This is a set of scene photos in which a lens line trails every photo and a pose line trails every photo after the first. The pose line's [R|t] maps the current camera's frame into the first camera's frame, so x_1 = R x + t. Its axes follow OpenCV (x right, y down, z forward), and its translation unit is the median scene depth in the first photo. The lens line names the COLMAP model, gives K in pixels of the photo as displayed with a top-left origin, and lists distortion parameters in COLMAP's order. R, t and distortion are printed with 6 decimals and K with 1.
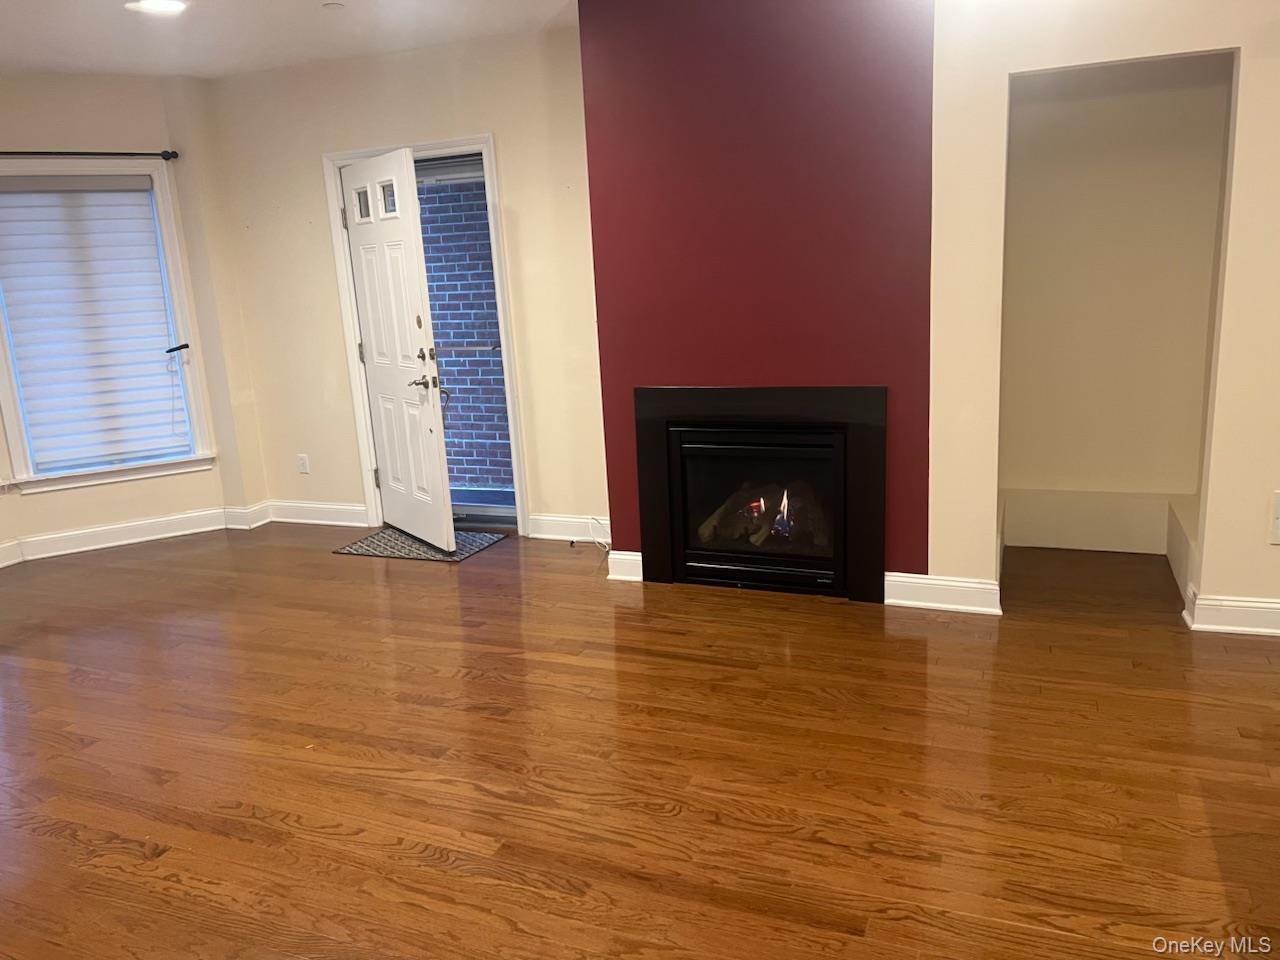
lens RADIAL K [[953.7, 0, 643.4], [0, 953.7, 482.0], [0, 0, 1]] dist [0.001354, -0.012459]
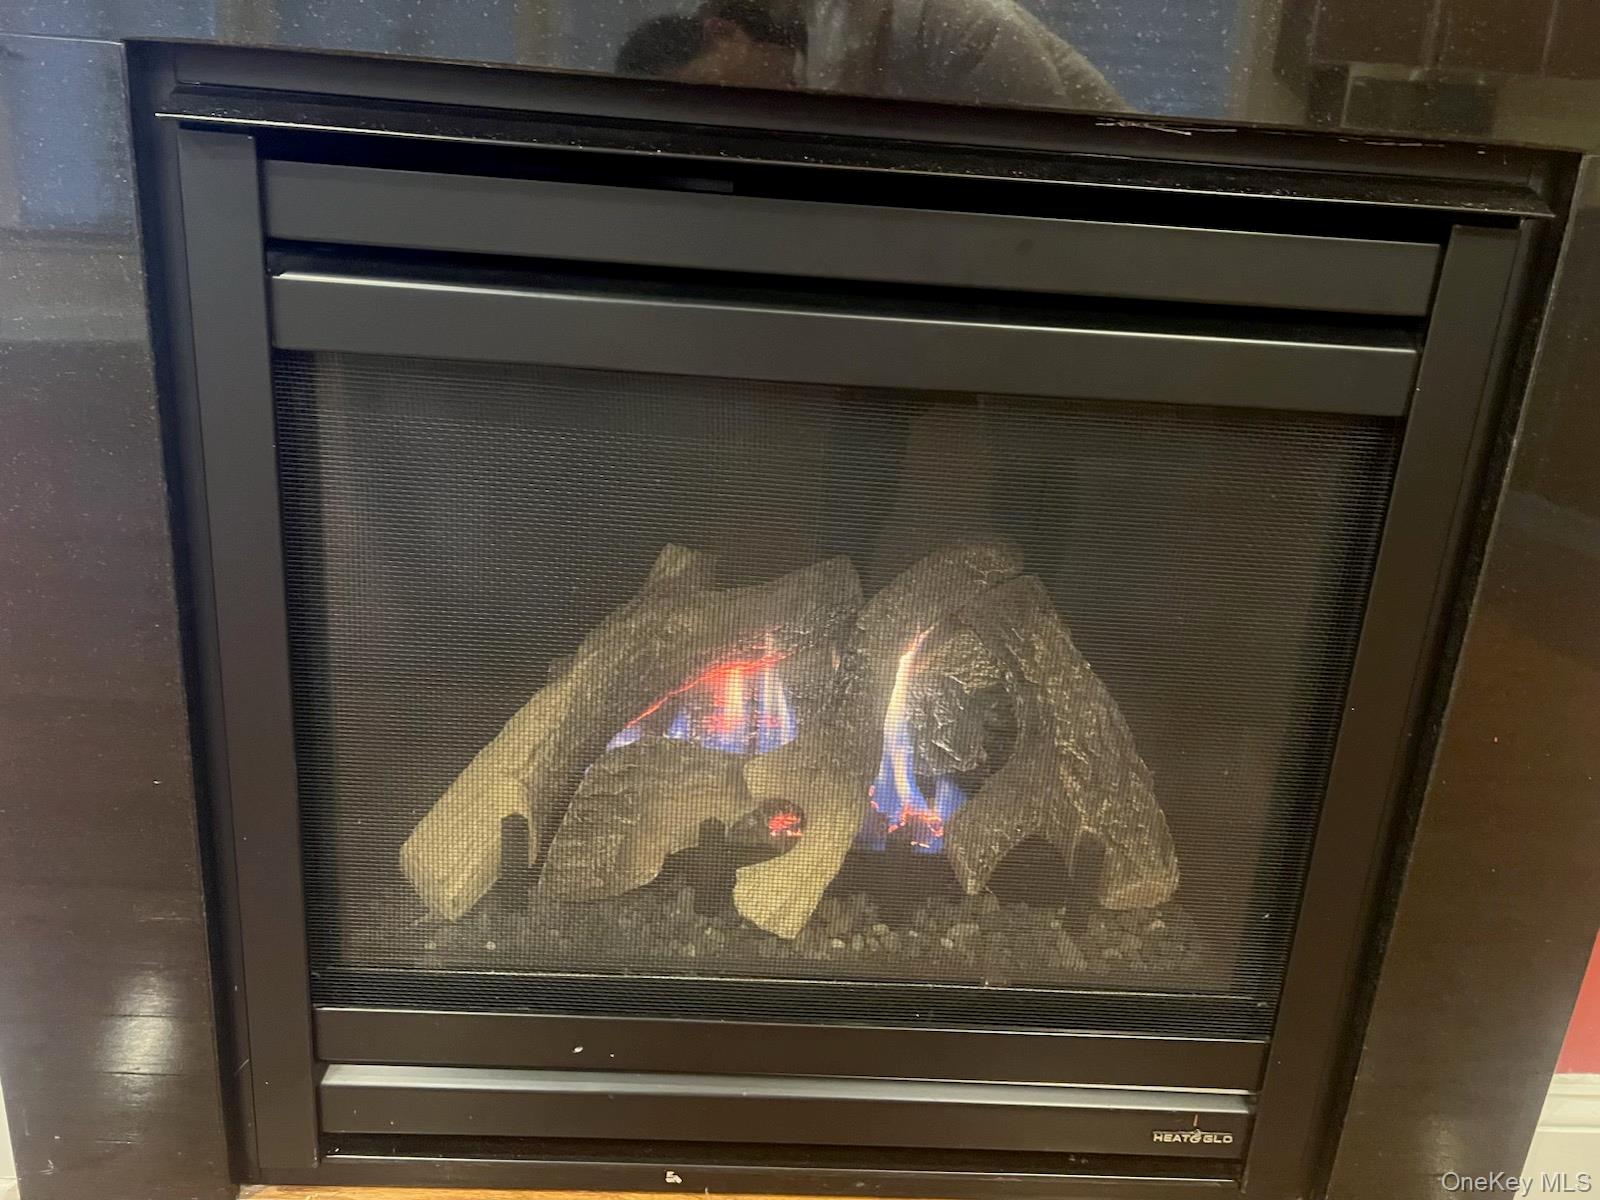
lens RADIAL K [[1192.2, 0, 806.1], [0, 1192.2, 598.6], [0, 0, 1]] dist [0.001354, -0.012459]
pose [[0.911838, -0.013941, 0.410313, 0.038025], [-0.020185, 0.996692, 0.078722, -0.008384], [-0.410054, -0.080064, 0.908540, 0.806048]]
